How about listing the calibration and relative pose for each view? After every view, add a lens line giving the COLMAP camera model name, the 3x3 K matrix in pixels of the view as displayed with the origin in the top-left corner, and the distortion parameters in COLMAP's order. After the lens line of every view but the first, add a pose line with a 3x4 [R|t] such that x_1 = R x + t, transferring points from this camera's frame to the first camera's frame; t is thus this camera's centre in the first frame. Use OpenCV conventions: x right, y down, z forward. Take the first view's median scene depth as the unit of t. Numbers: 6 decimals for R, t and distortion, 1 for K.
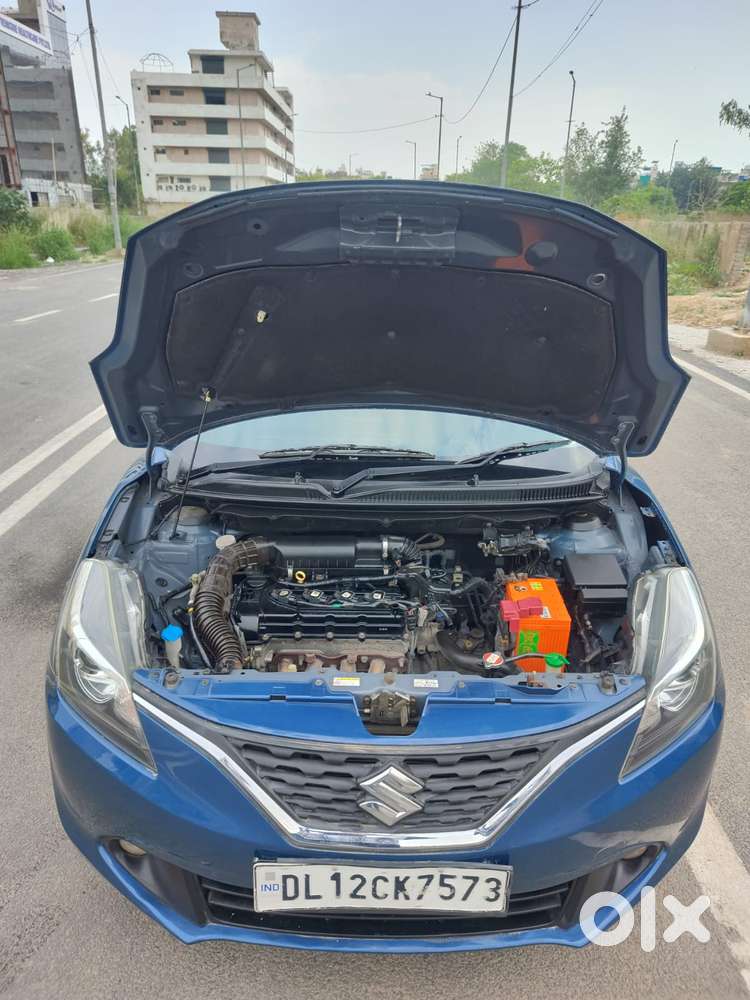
lens RADIAL K [[666.7, 0, 371.8], [0, 666.7, 500.2], [0, 0, 1]] dist [0.007439, 0.004992]
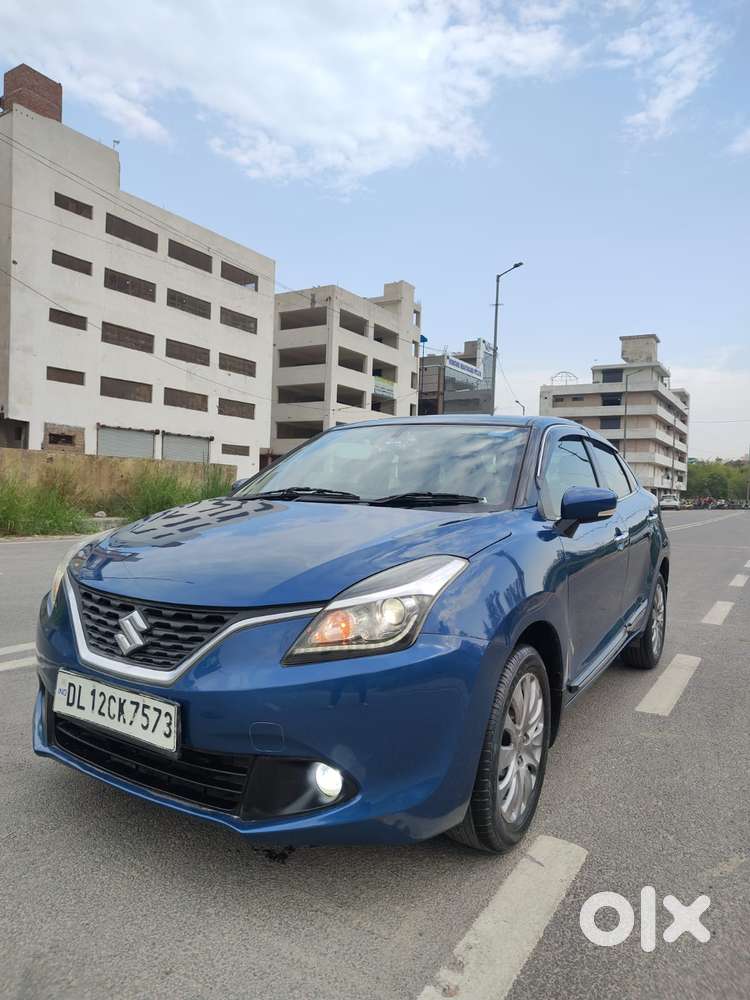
lens RADIAL K [[660.5, 0, 371.9], [0, 660.5, 506.7], [0, 0, 1]] dist [-0.027906, 0.038475]
pose [[0.848932, 0.020300, -0.528112, 0.322305], [-0.219749, 0.922345, -0.317789, 0.142027], [0.480650, 0.385834, 0.787469, 0.011555]]
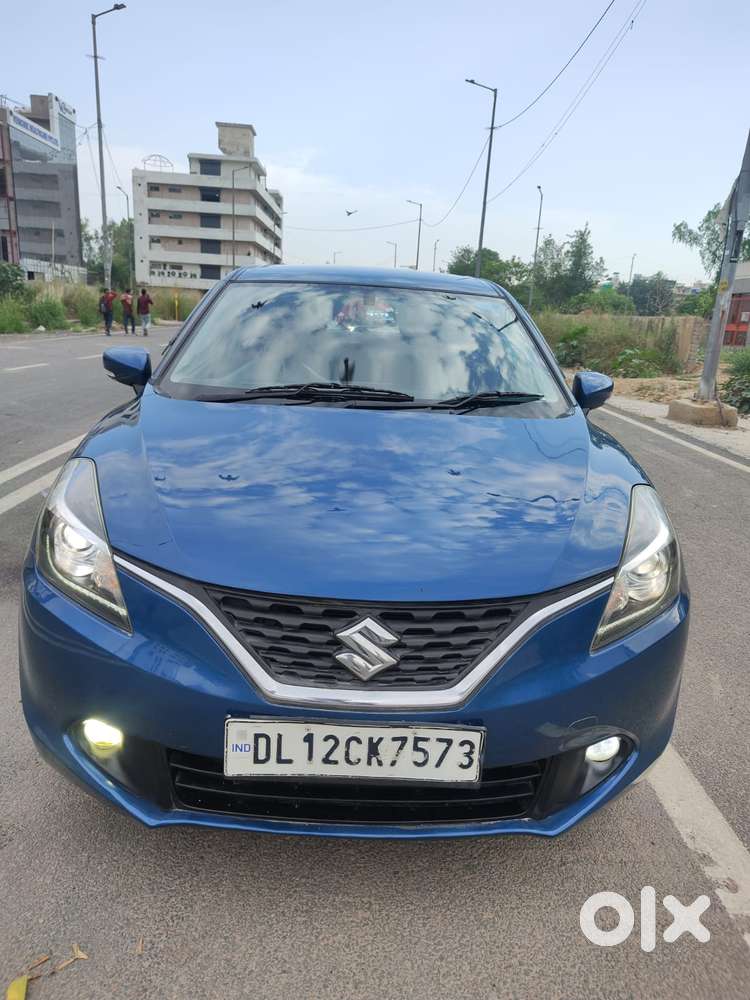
lens RADIAL K [[662.5, 0, 372.0], [0, 662.5, 498.1], [0, 0, 1]] dist [-0.020549, 0.038166]
pose [[0.998879, 0.029990, 0.036613, -0.001907], [-0.025242, 0.991976, -0.123877, 0.091371], [-0.040034, 0.122814, 0.991622, -0.004399]]
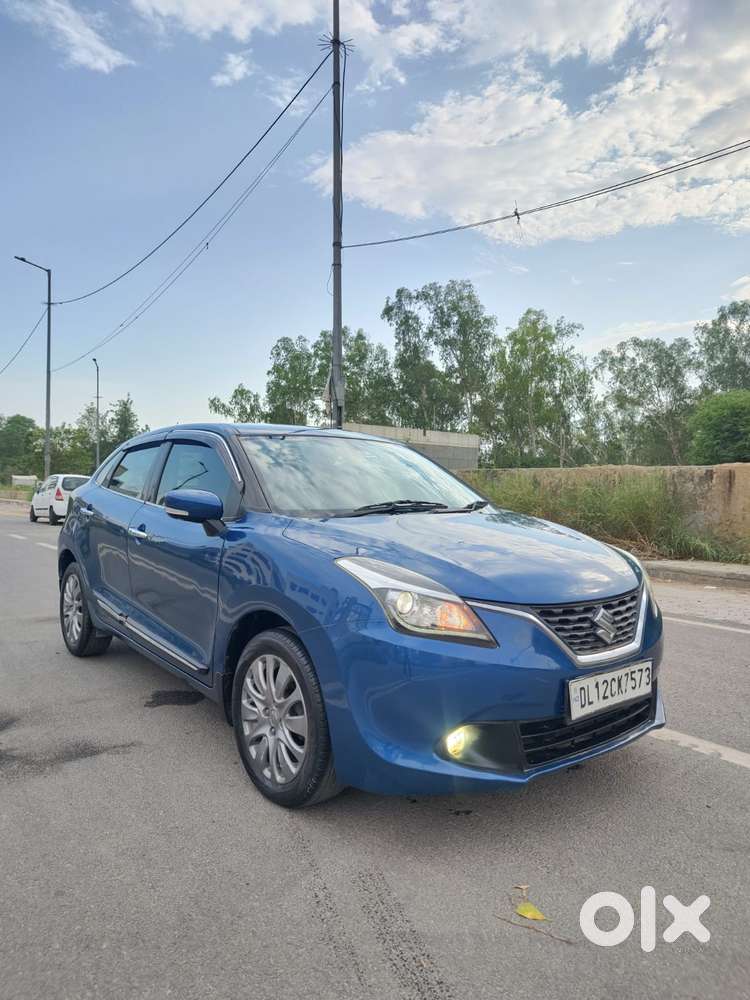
lens RADIAL K [[660.5, 0, 371.9], [0, 660.5, 506.7], [0, 0, 1]] dist [-0.027906, 0.038475]
pose [[0.779746, -0.023070, 0.625670, -0.415074], [0.244181, 0.931392, -0.269970, 0.125955], [-0.576517, 0.363285, 0.731883, -0.009368]]
